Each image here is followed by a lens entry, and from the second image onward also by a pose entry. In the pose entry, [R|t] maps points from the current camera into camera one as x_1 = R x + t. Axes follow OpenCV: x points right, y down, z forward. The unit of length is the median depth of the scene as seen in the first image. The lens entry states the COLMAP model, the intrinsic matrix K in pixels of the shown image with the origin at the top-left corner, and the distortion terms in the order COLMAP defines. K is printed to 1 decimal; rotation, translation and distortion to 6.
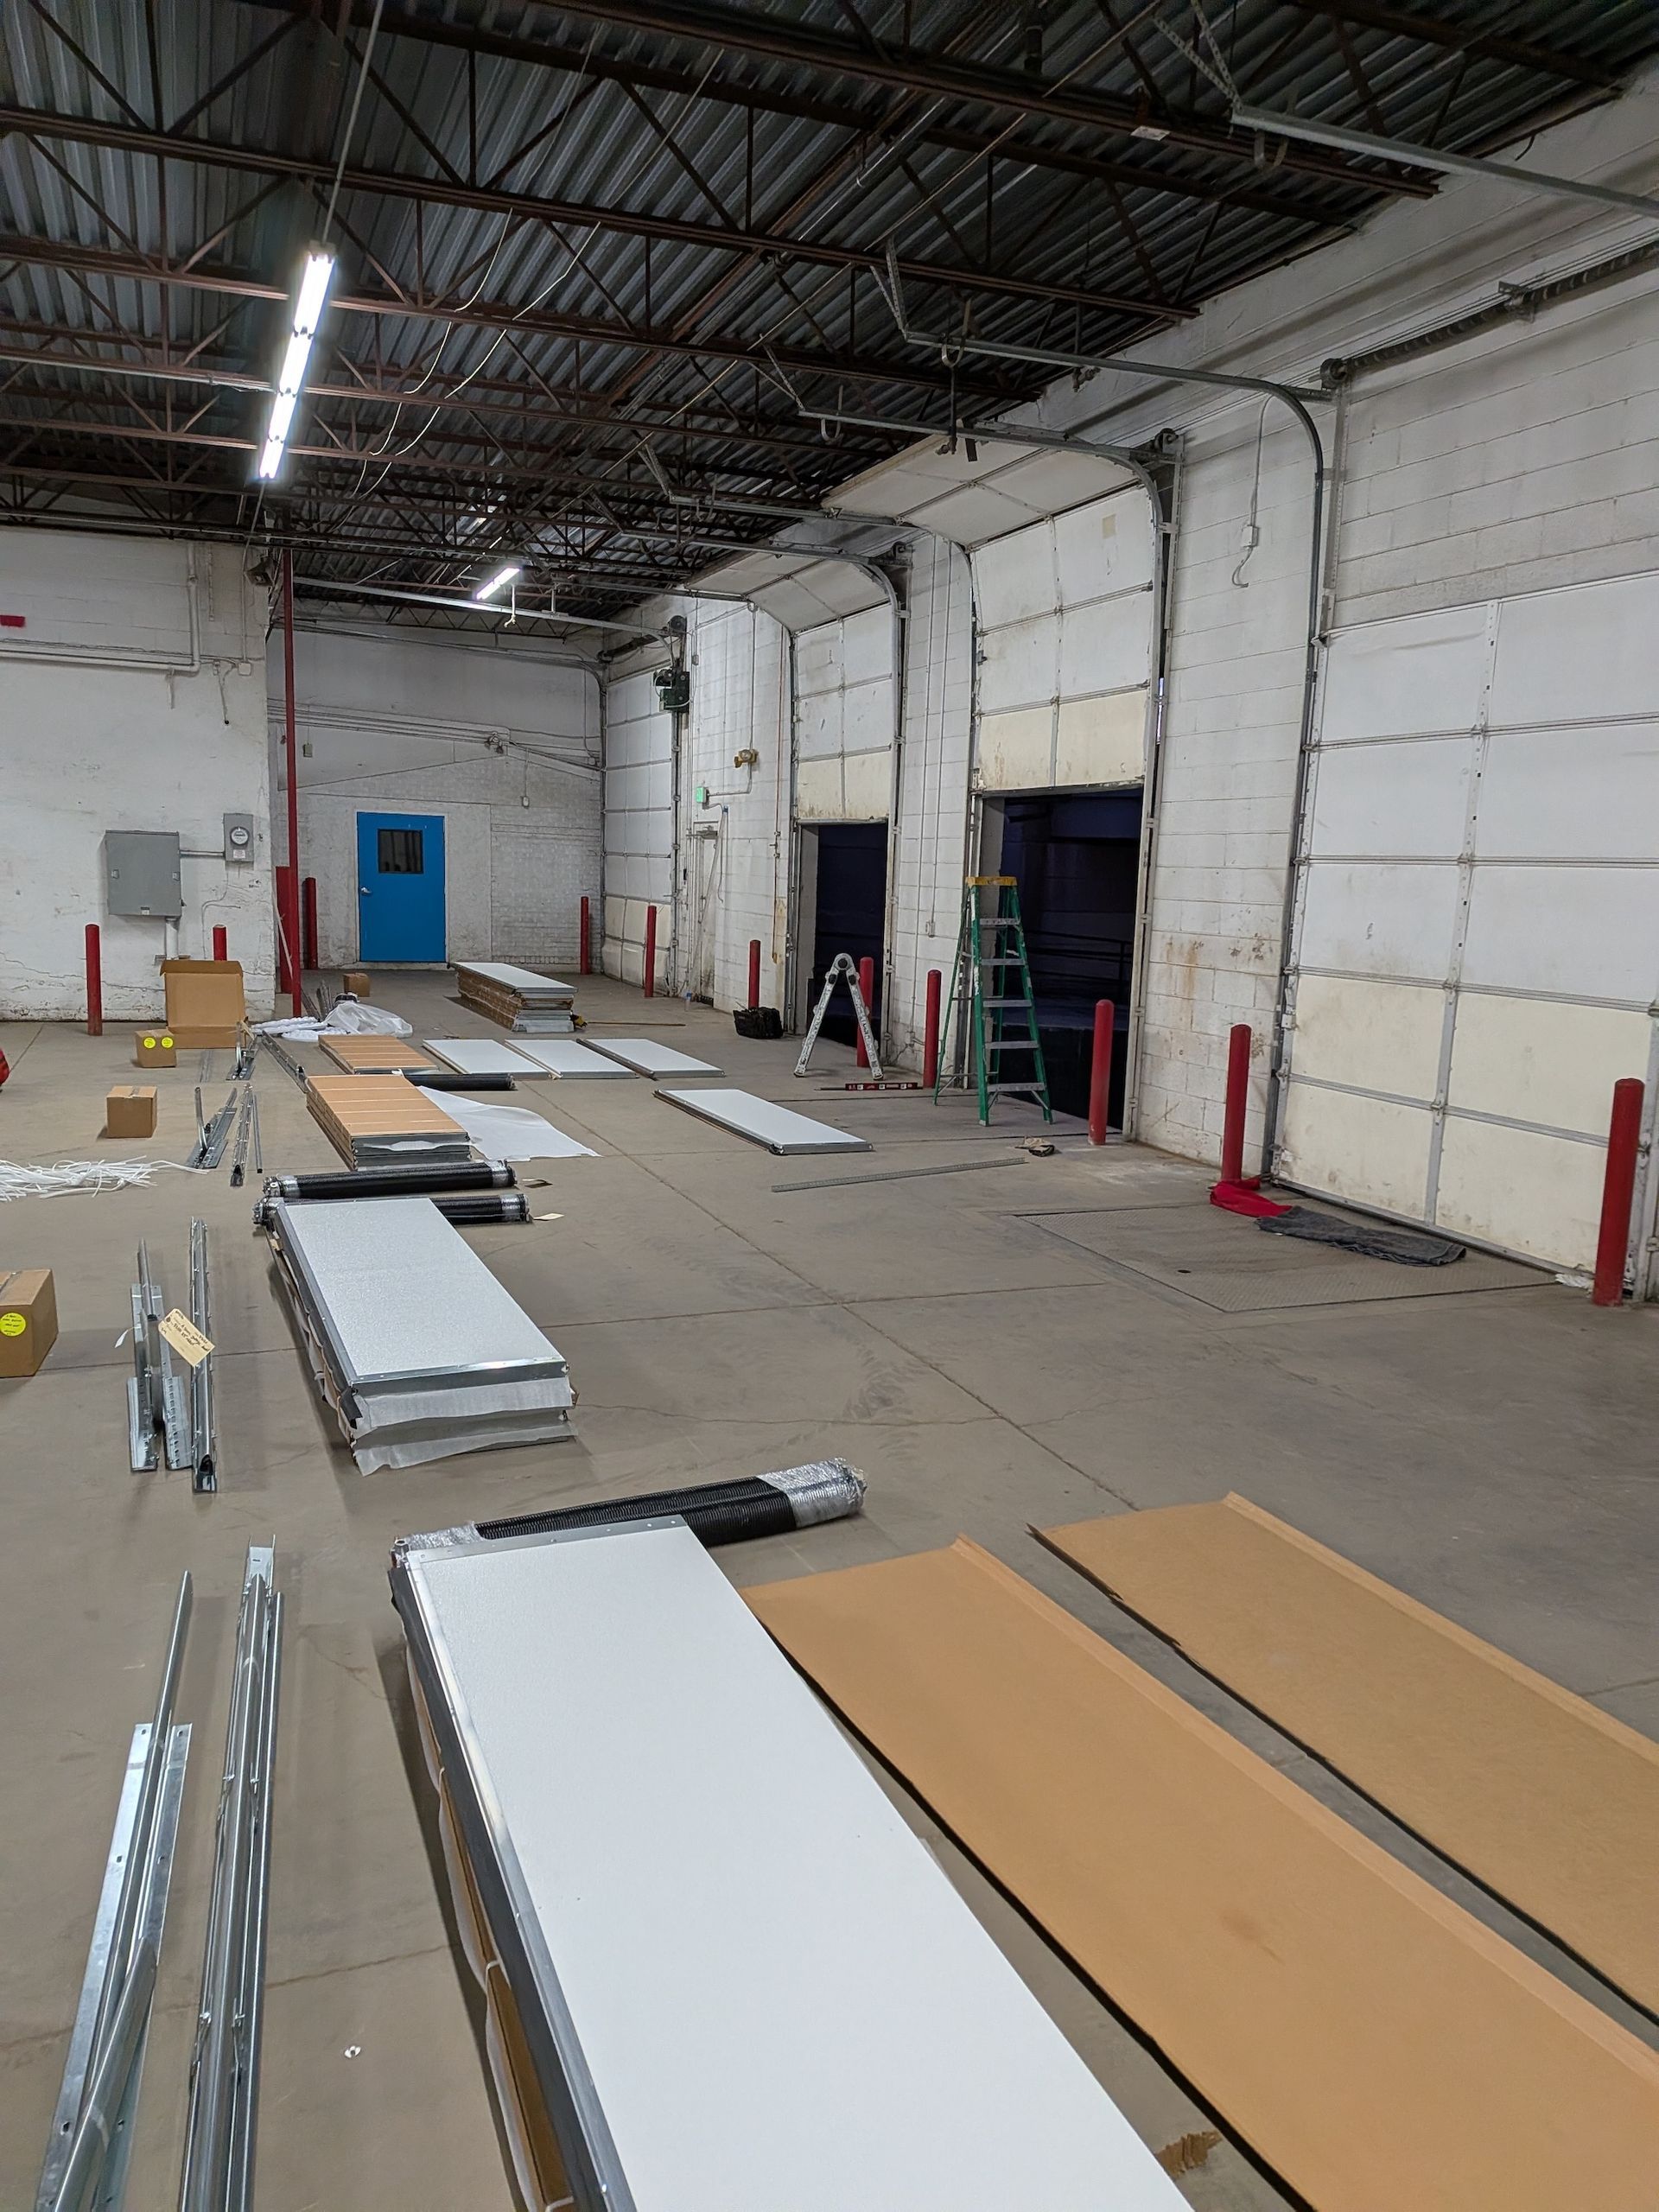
lens RADIAL K [[1580.4, 0, 832.8], [0, 1580.4, 1128.2], [0, 0, 1]] dist [0.139430, -0.177535]
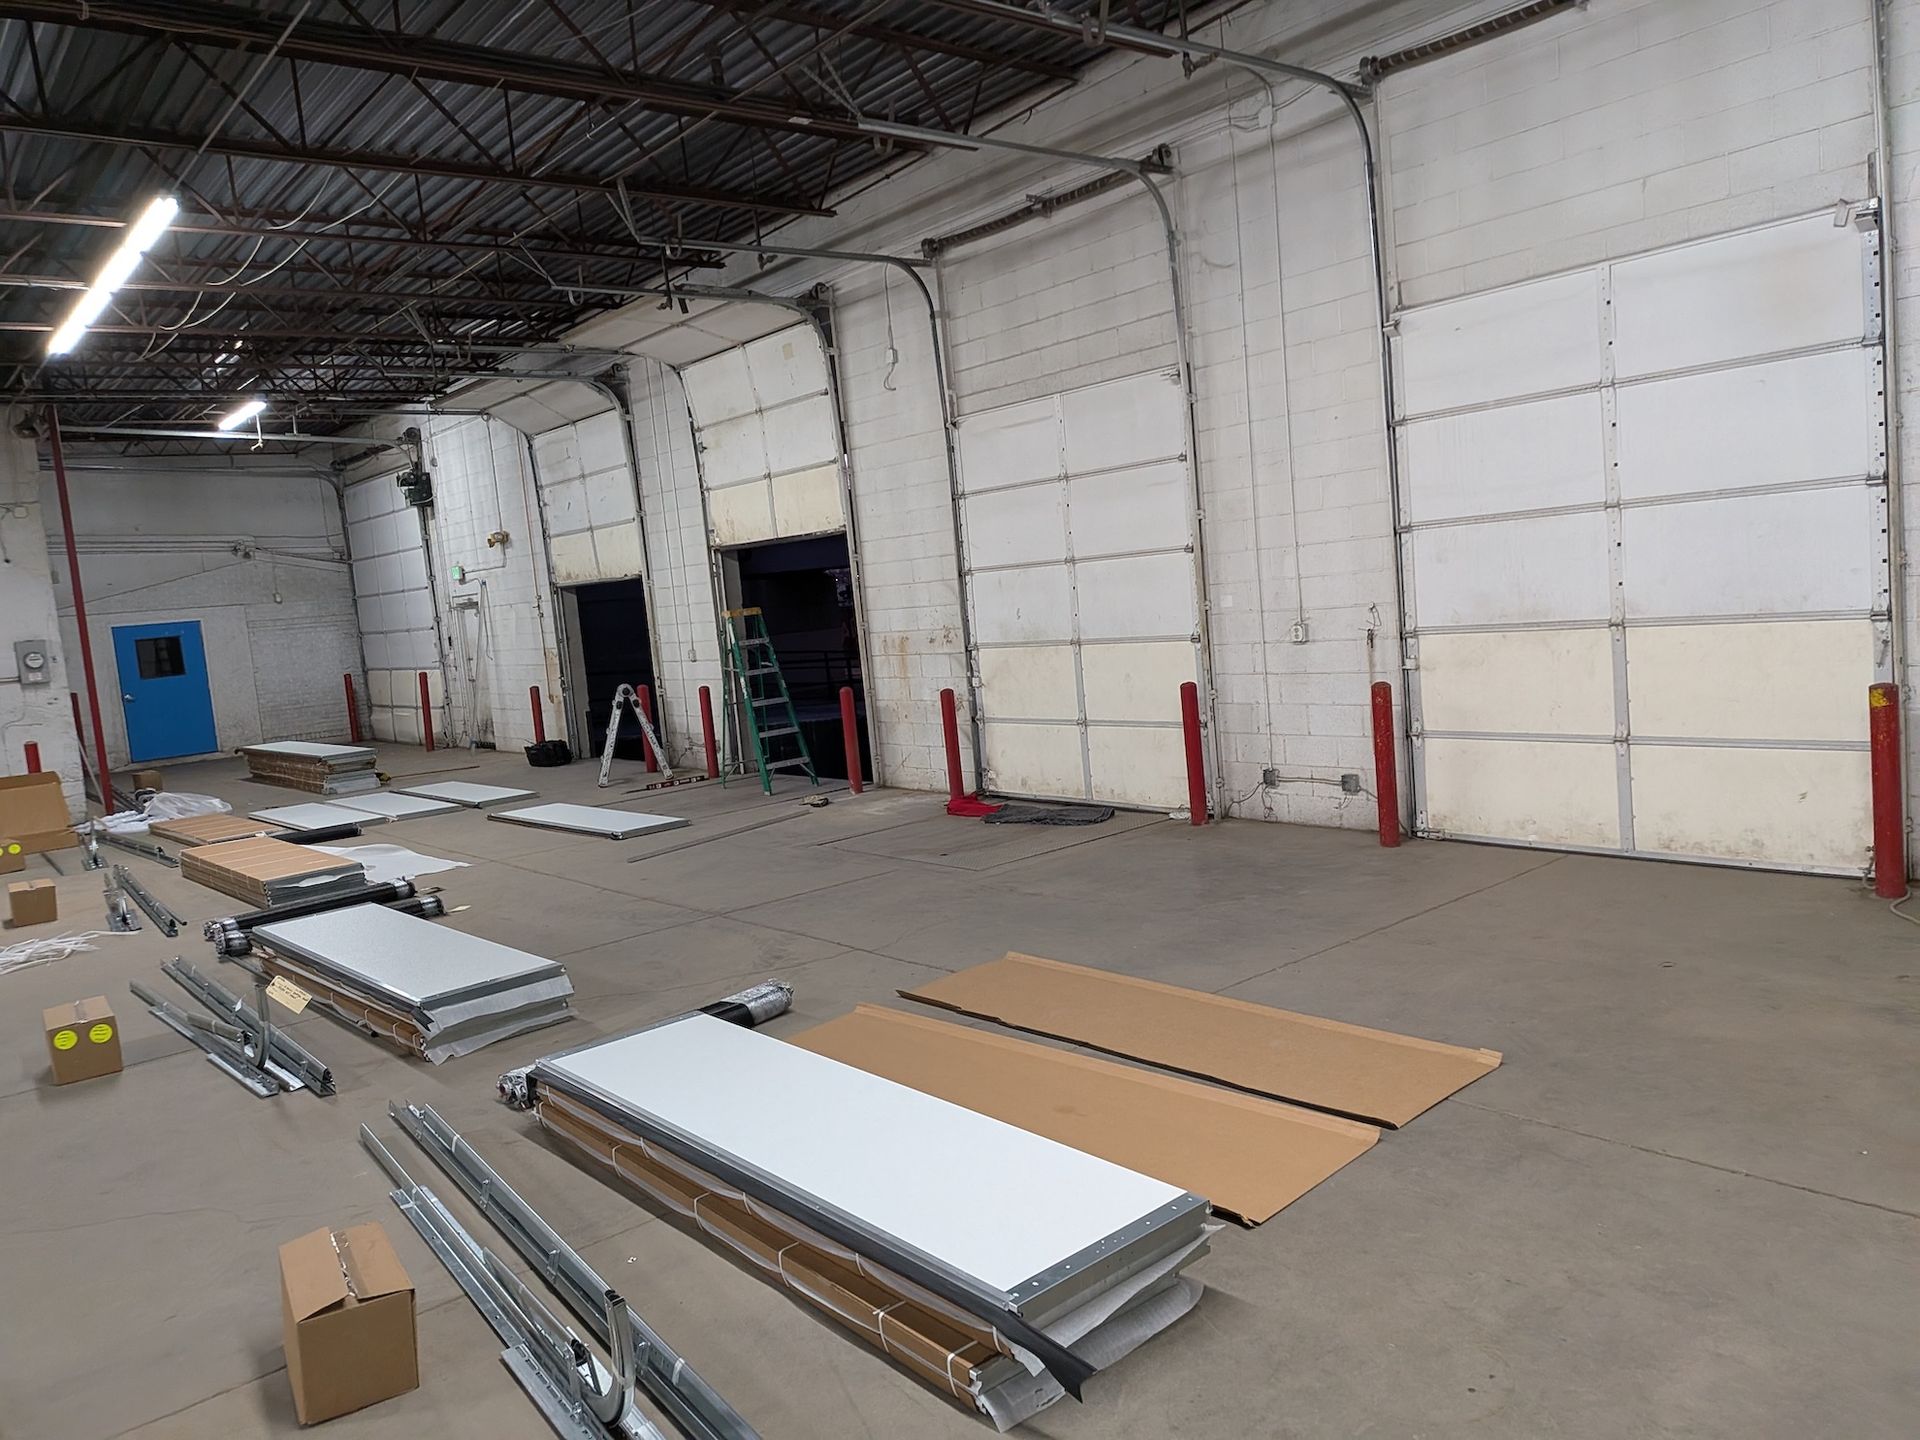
lens RADIAL K [[1371.8, 0, 960.0], [0, 1371.8, 720.0], [0, 0, 1]] dist [0.139430, -0.177535]
pose [[0.949901, -0.146033, 0.276336, -0.058480], [0.166400, 0.984707, -0.051615, 0.021620], [-0.264573, 0.095012, 0.959674, -0.138223]]
